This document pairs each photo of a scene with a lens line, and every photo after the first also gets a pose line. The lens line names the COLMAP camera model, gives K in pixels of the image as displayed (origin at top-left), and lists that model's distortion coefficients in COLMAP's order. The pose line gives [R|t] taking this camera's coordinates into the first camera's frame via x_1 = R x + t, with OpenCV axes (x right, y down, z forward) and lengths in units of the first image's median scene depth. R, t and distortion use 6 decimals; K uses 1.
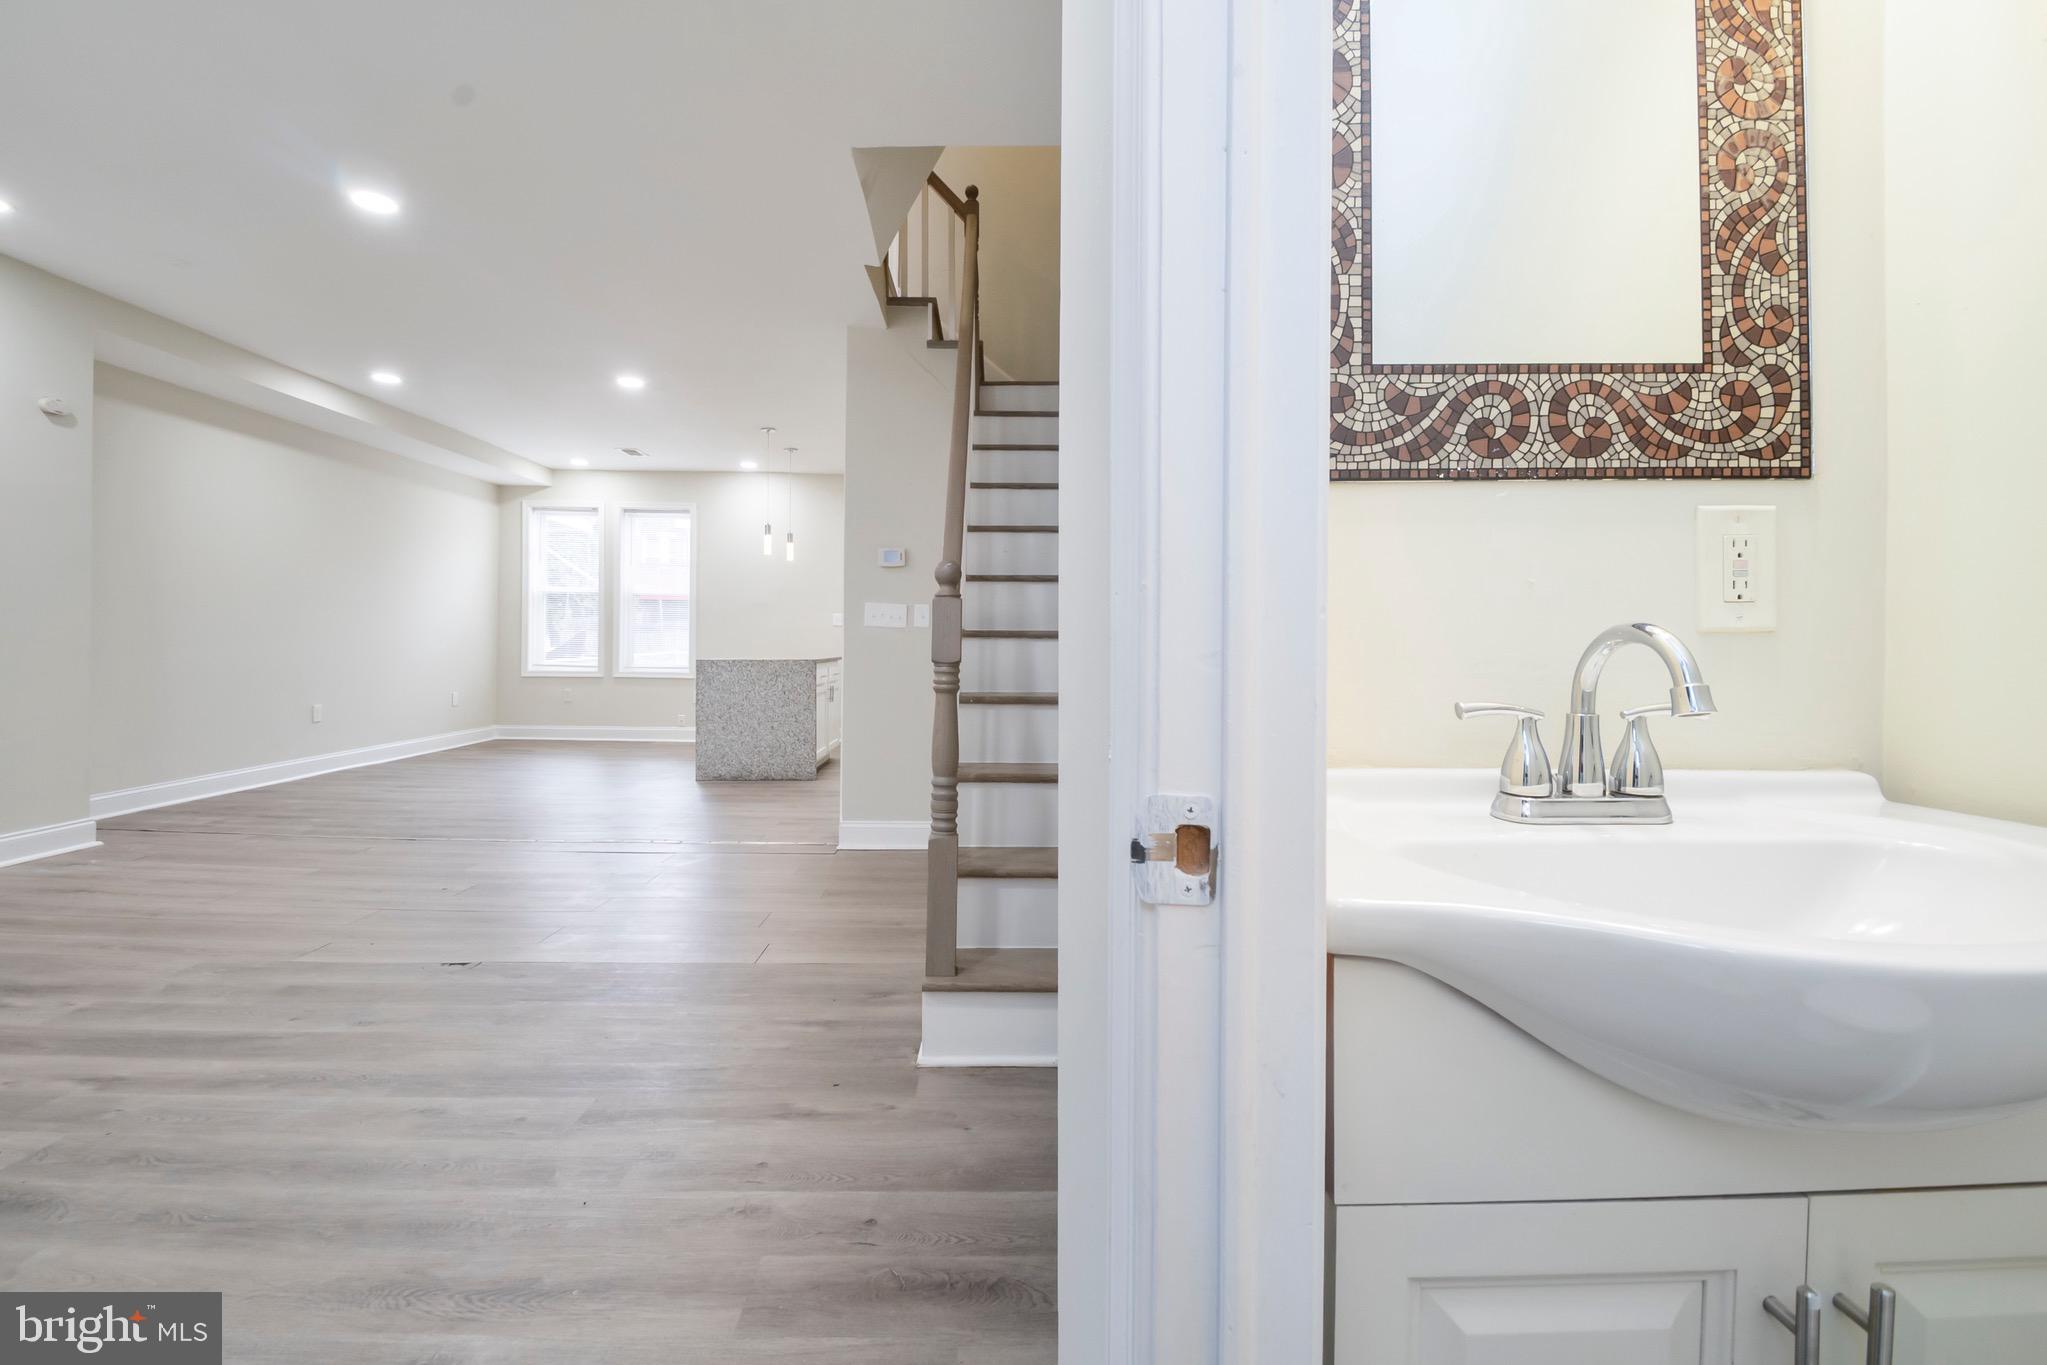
lens RADIAL K [[899.8, 0, 996.0], [0, 899.8, 642.6], [0, 0, 1]] dist [0.013704, -0.016152]
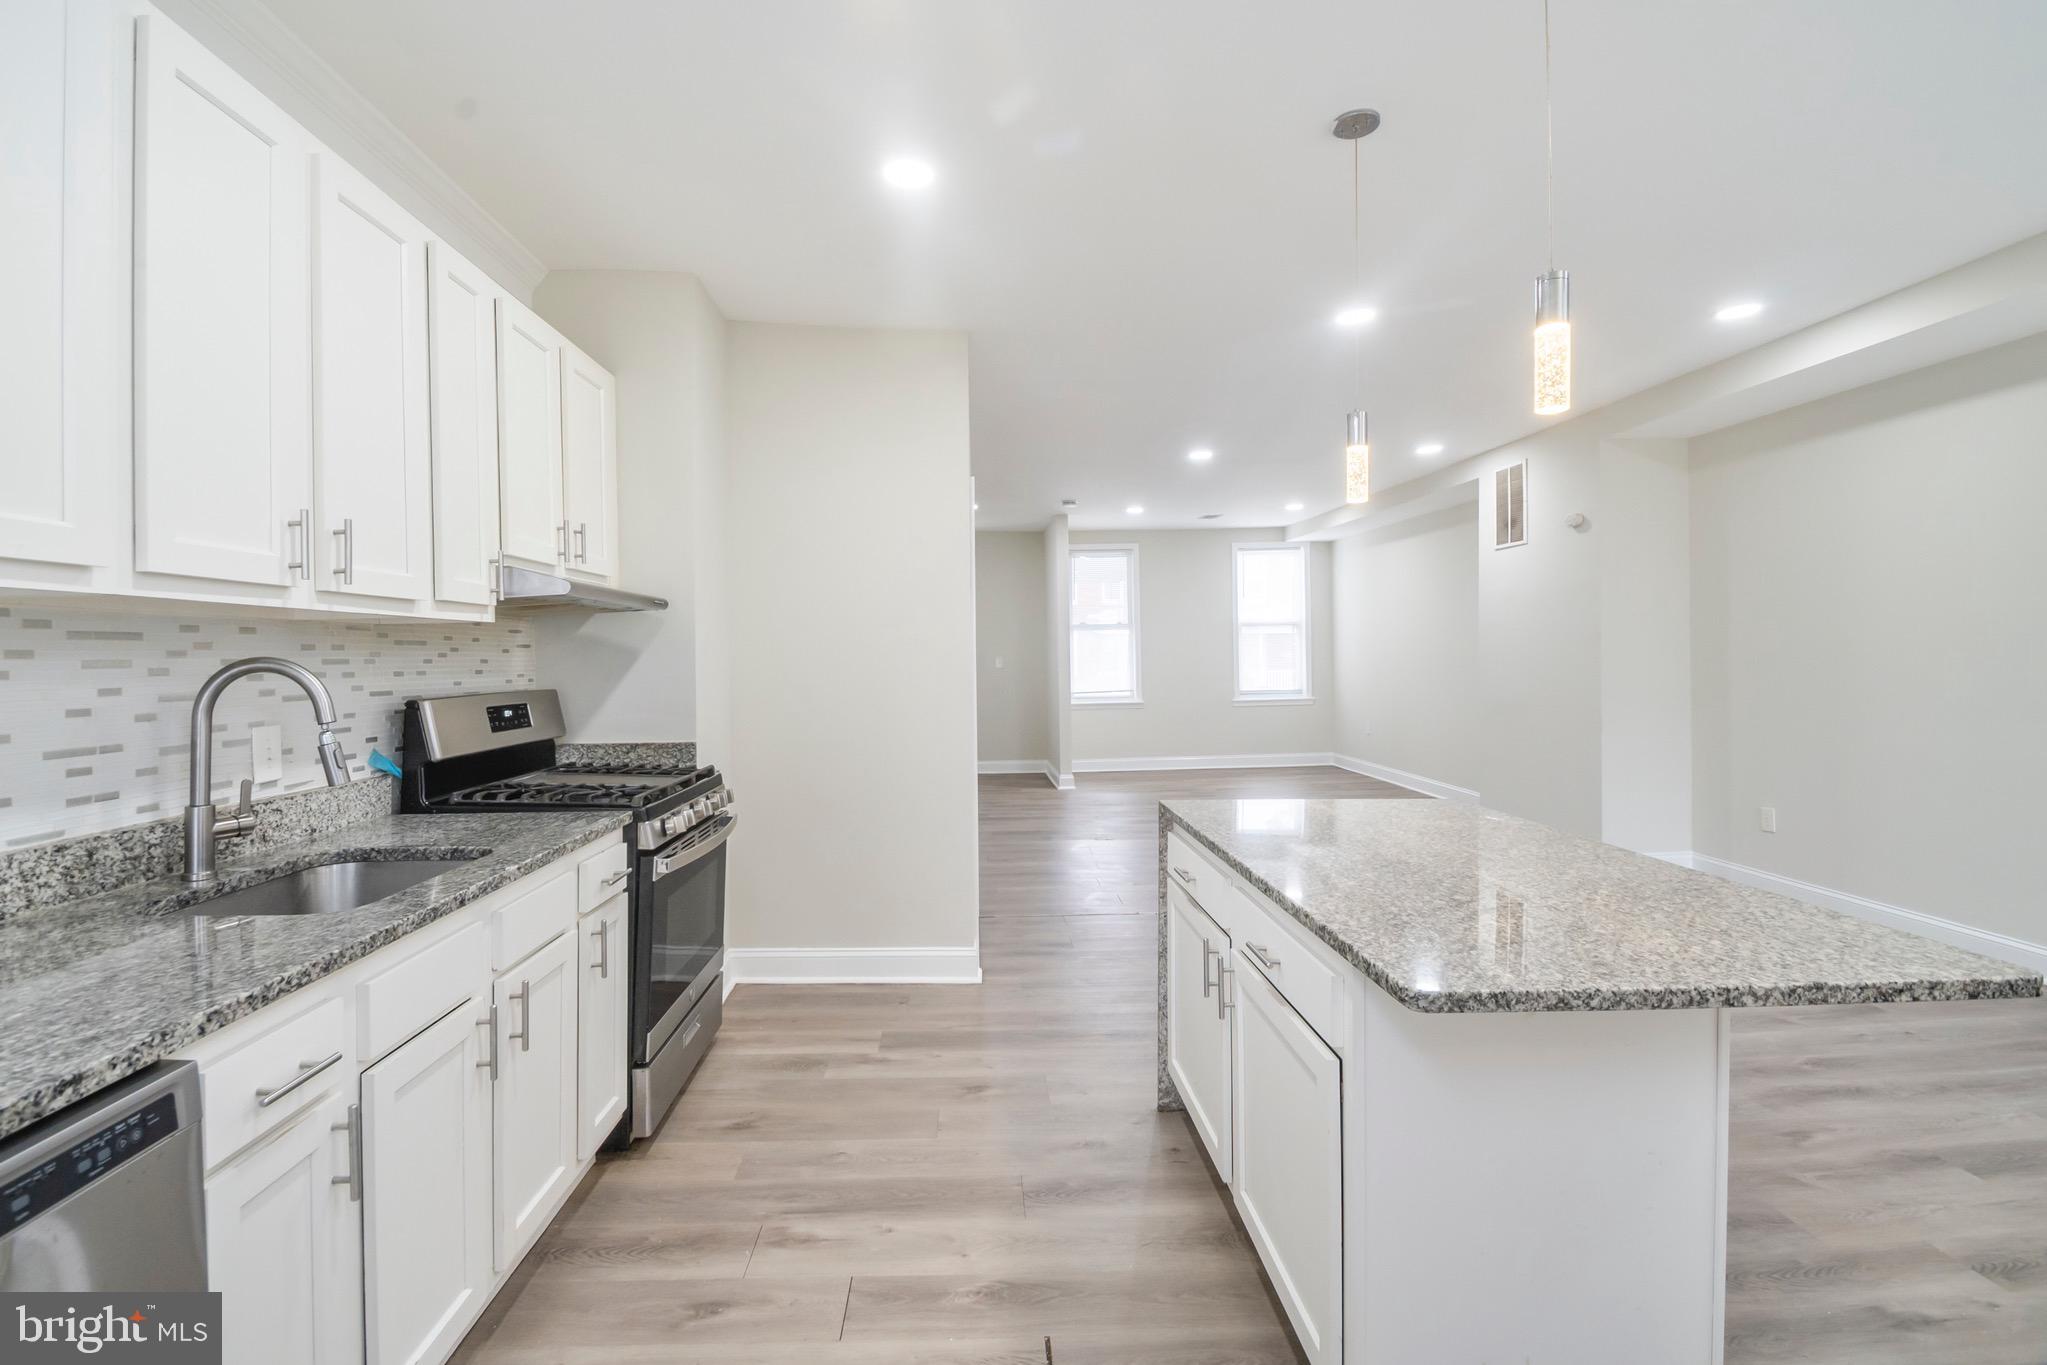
lens RADIAL K [[899.8, 0, 996.0], [0, 899.8, 642.6], [0, 0, 1]] dist [0.013704, -0.016152]
pose [[-0.999691, -0.000930, -0.024848, -0.165515], [-0.000624, 0.999924, -0.012292, -0.063006], [0.024858, -0.012273, -0.999616, 1.929237]]
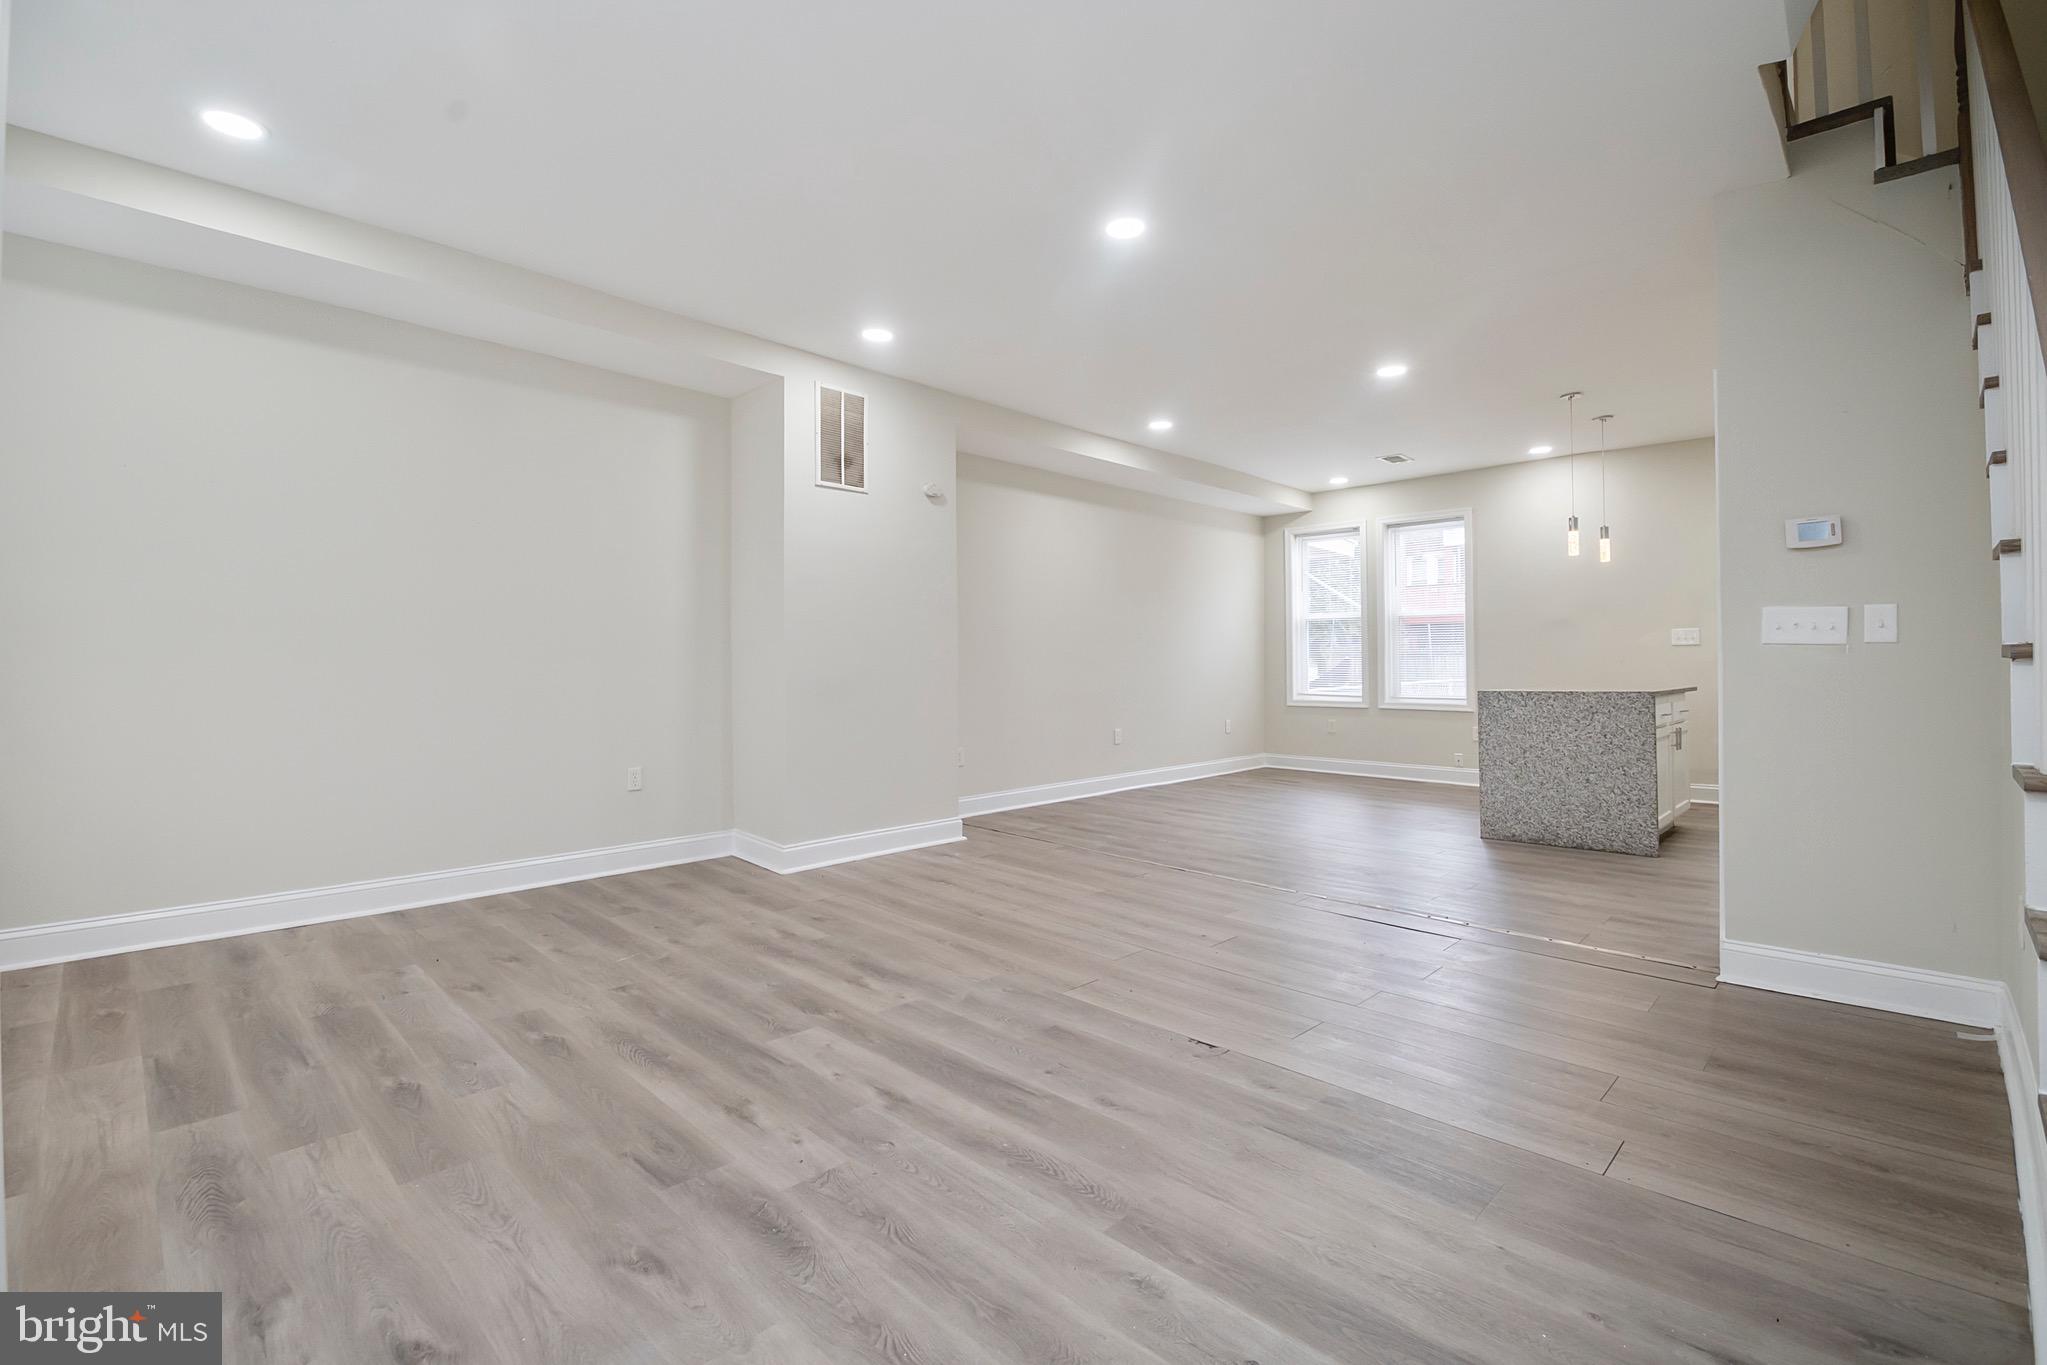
lens RADIAL K [[904.1, 0, 1002.6], [0, 904.1, 655.4], [0, 0, 1]] dist [0.016697, -0.016618]
pose [[0.699618, -0.022332, -0.714168, -0.059322], [0.011424, 0.999733, -0.020070, -0.002717], [0.714425, 0.005883, 0.699687, 0.146485]]
